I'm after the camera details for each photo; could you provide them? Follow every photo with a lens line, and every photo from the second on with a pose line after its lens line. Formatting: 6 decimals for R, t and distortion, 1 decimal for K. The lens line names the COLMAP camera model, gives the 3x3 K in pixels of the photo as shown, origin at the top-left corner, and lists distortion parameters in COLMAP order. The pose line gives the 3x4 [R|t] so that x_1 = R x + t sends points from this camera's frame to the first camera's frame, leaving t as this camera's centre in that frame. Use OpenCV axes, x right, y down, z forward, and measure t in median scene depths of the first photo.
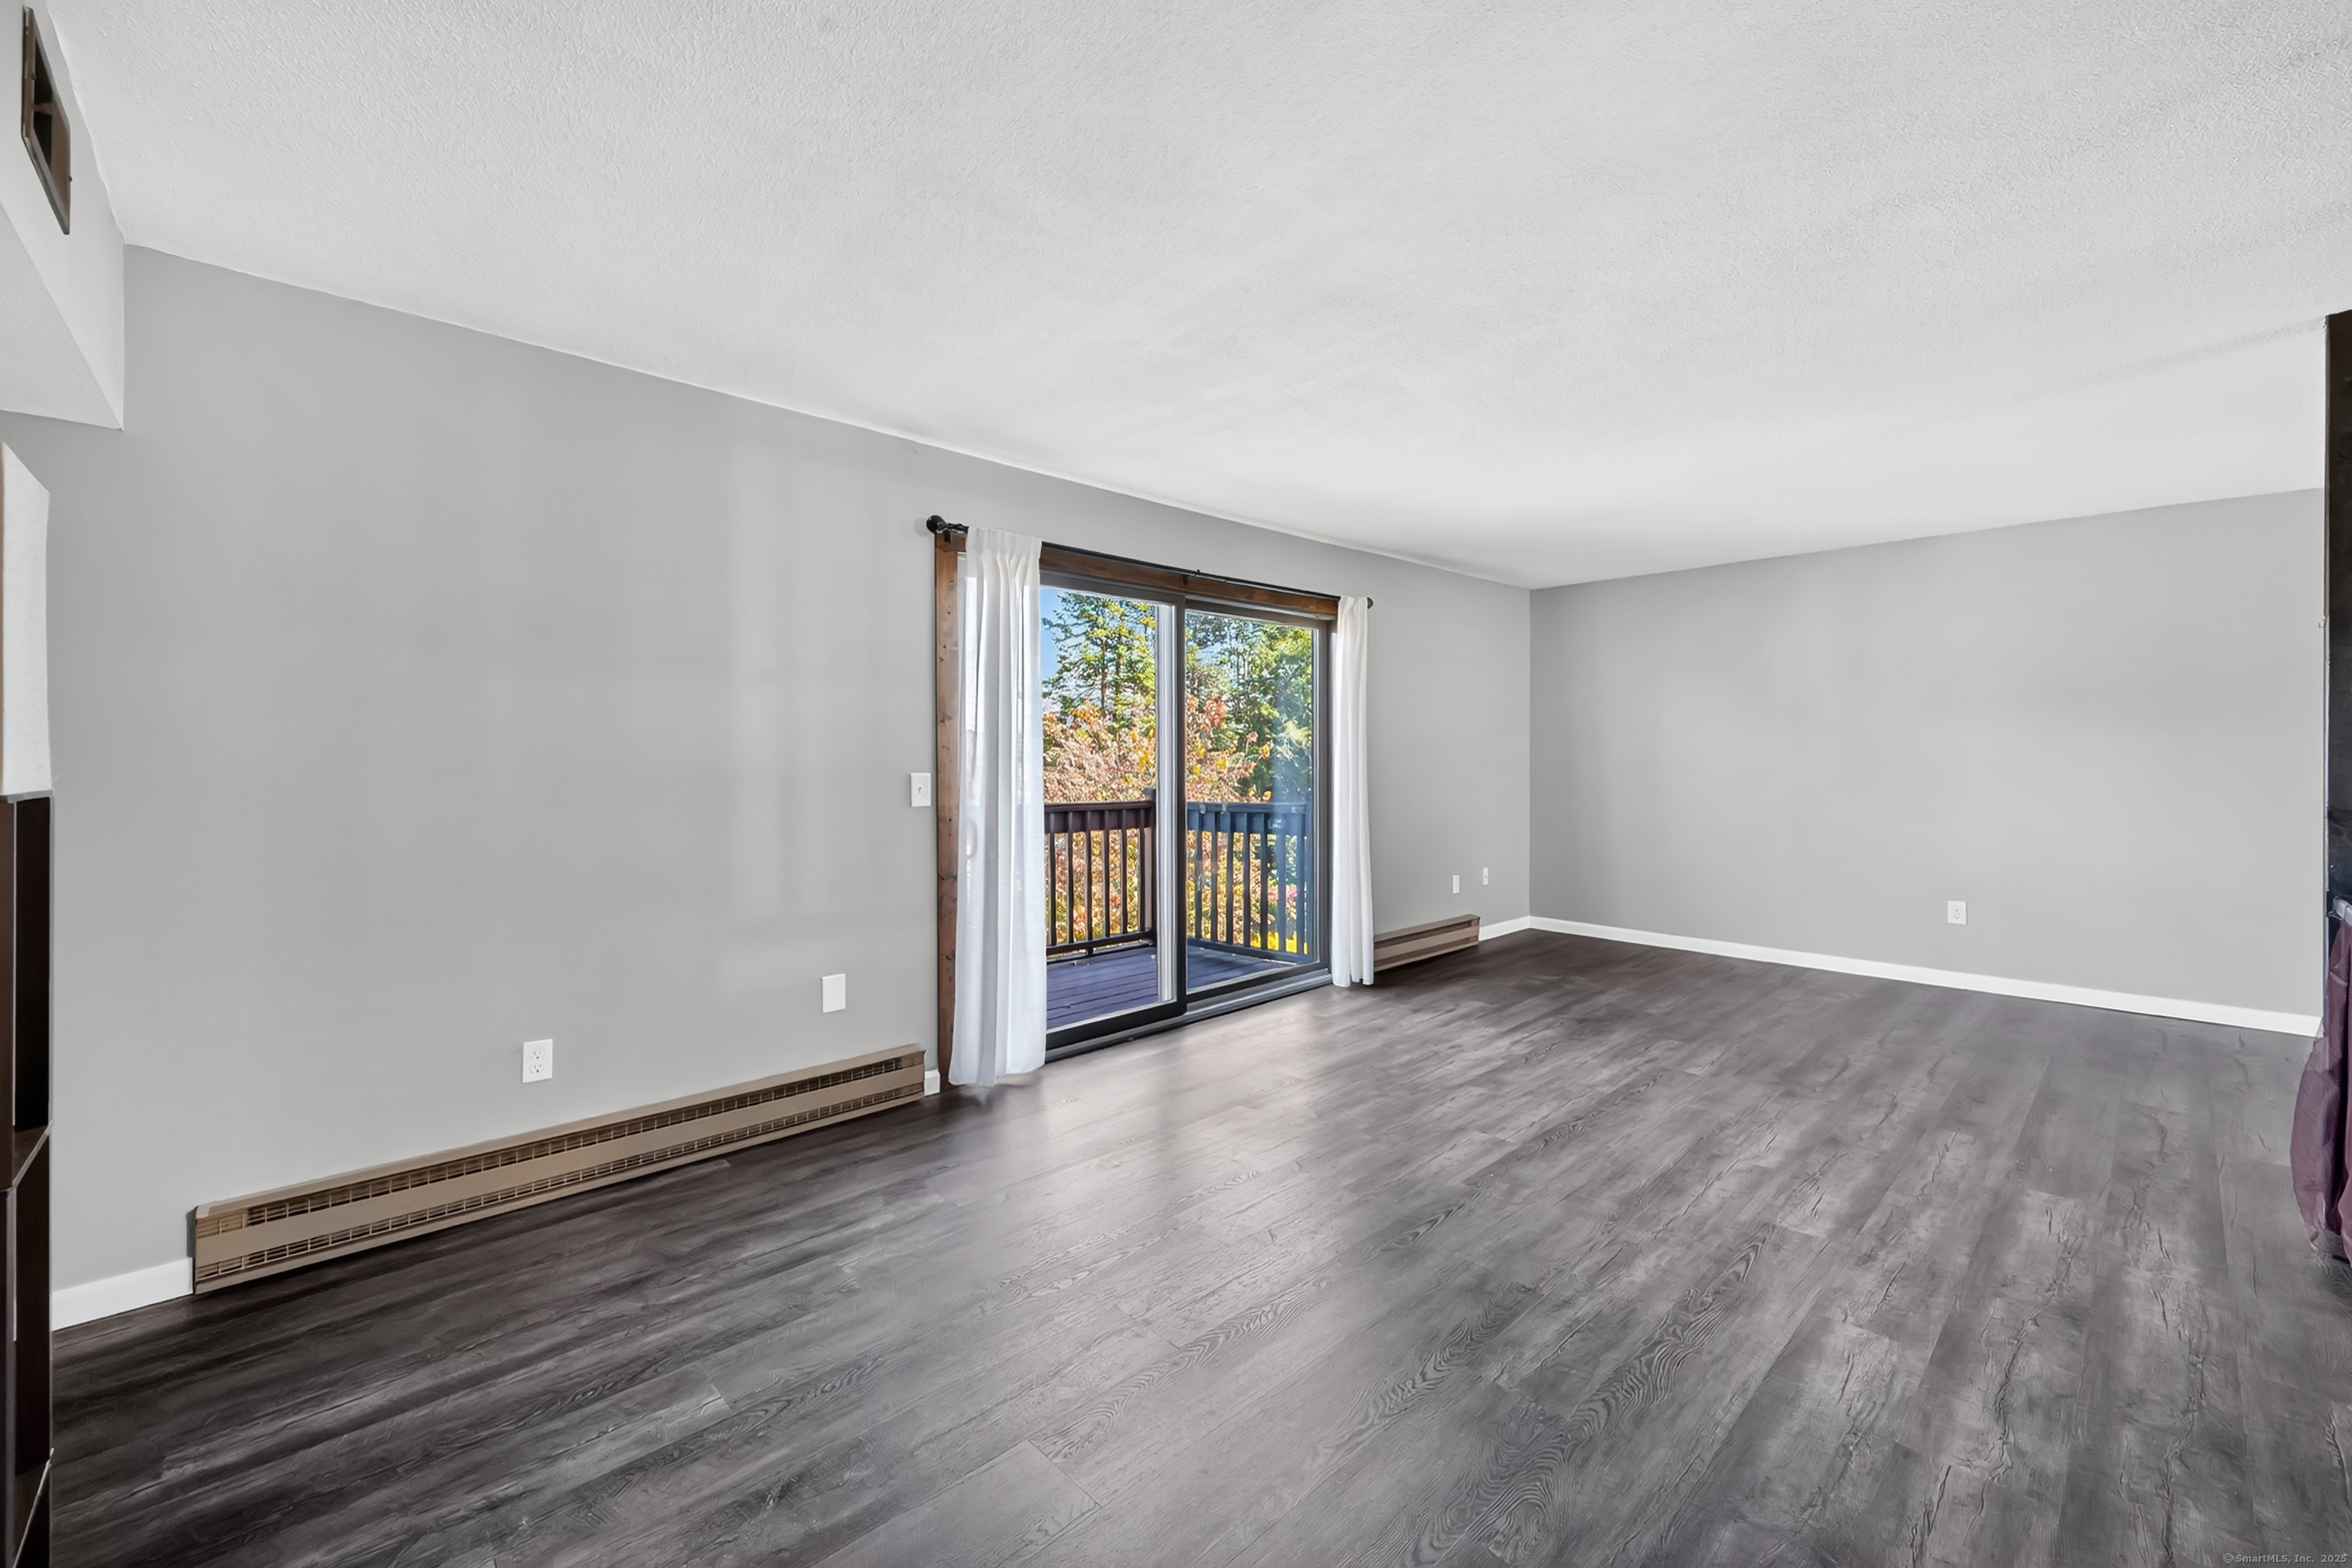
lens RADIAL K [[930.3, 0, 1195.7], [0, 930.3, 749.5], [0, 0, 1]] dist [0.003028, 0.000114]
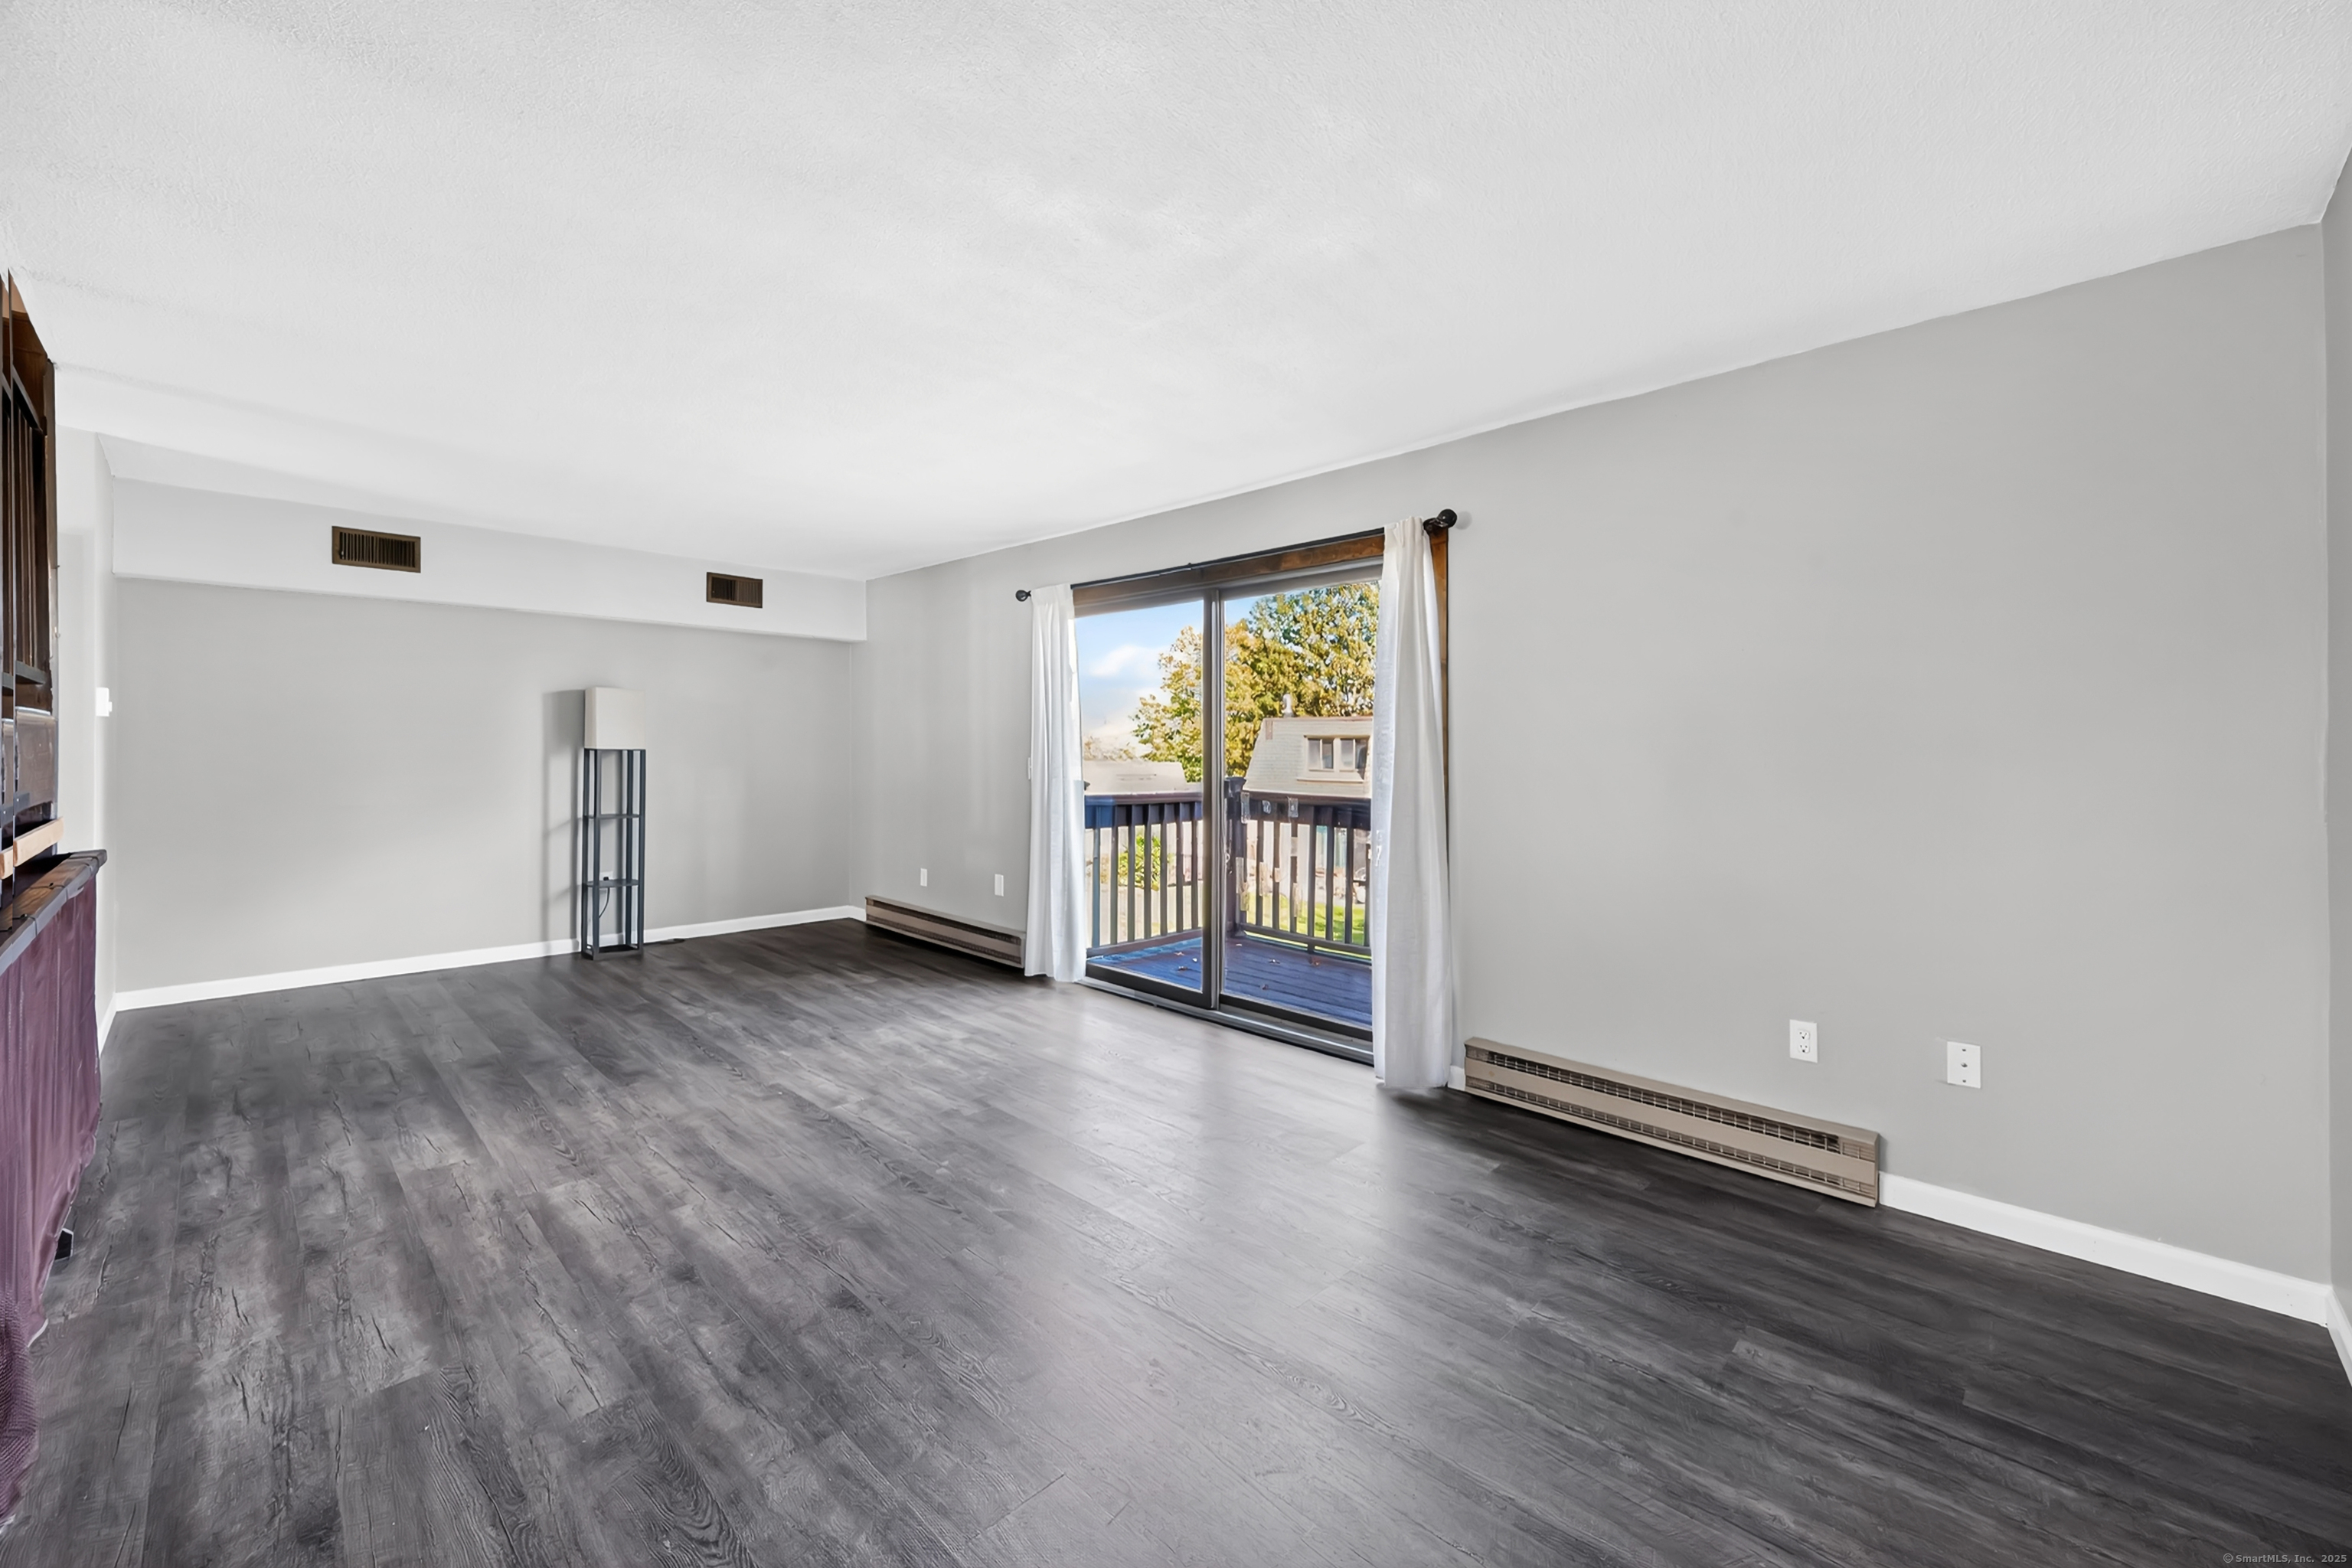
lens RADIAL K [[930.3, 0, 1194.5], [0, 930.3, 738.3], [0, 0, 1]] dist [0.003028, 0.000114]
pose [[0.045501, -0.008245, -0.998930, 1.641558], [0.000812, 0.999966, -0.008216, 0.001358], [0.998964, -0.000438, 0.045506, 1.556813]]
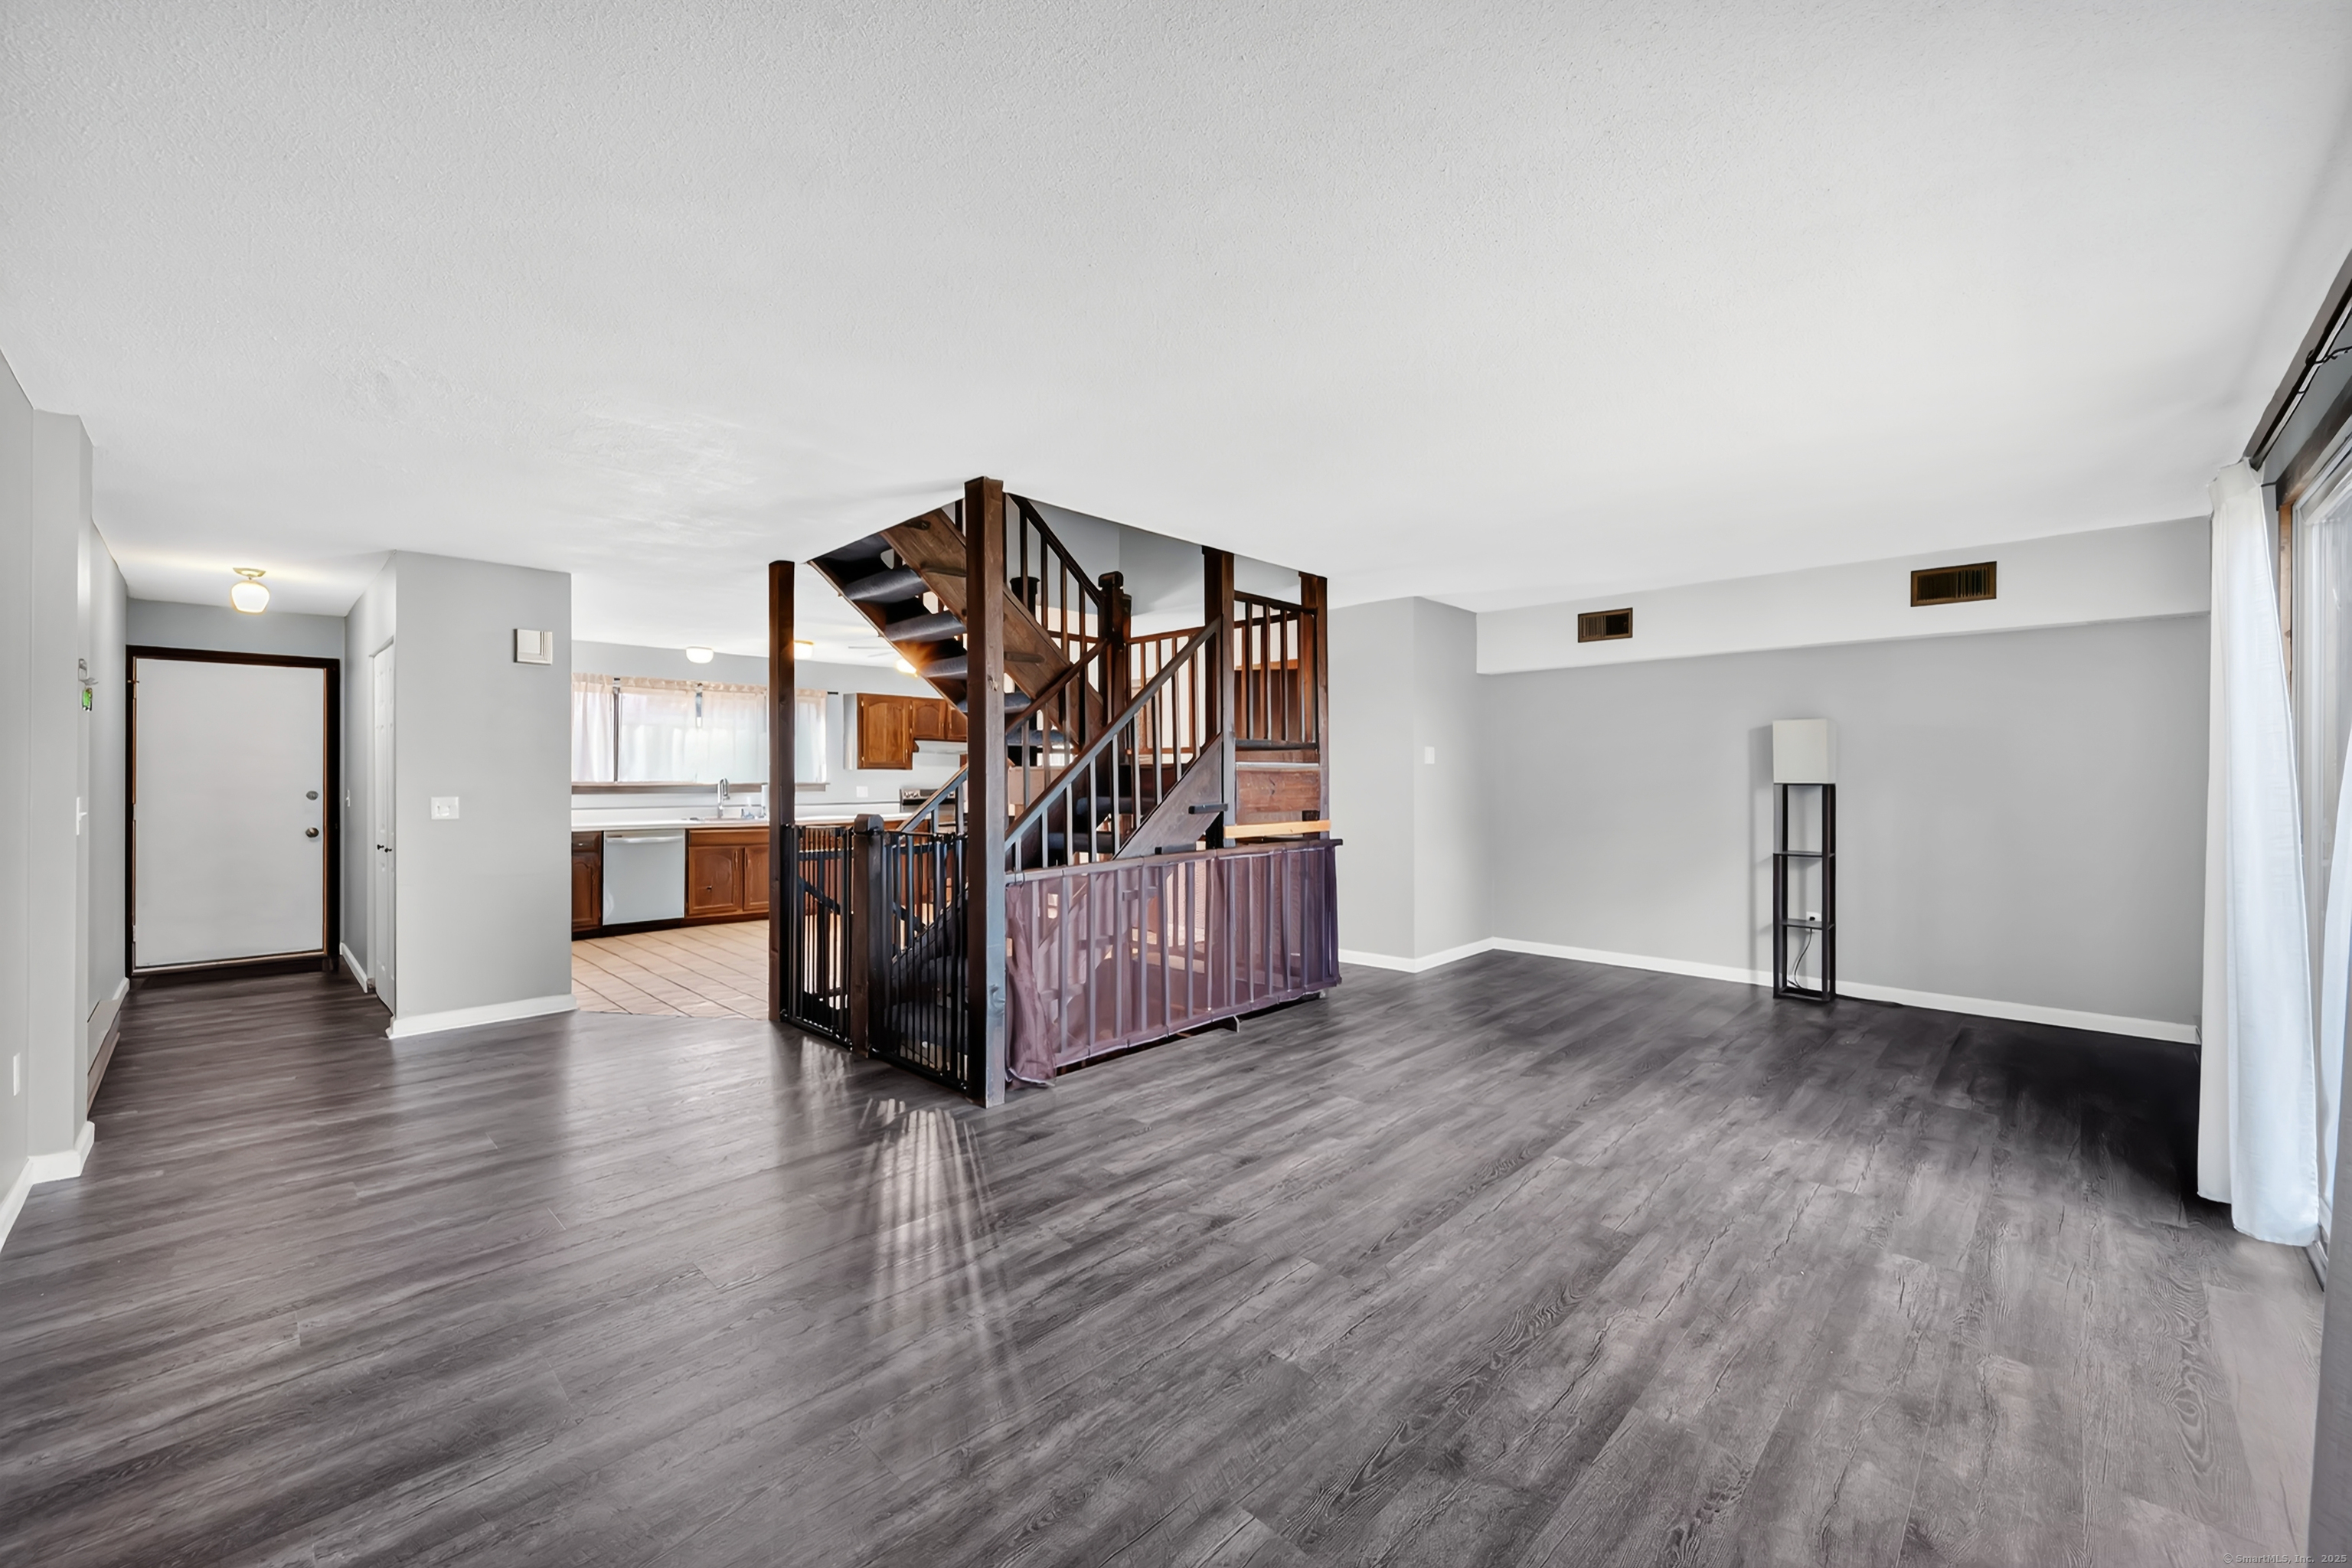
lens RADIAL K [[930.3, 0, 1178.9], [0, 930.3, 781.6], [0, 0, 1]] dist [0.003028, 0.000114]
pose [[-0.999366, 0.003731, -0.035421, 0.901272], [0.003867, 0.999985, -0.003756, 0.005820], [0.035406, -0.003891, -0.999365, 2.303479]]
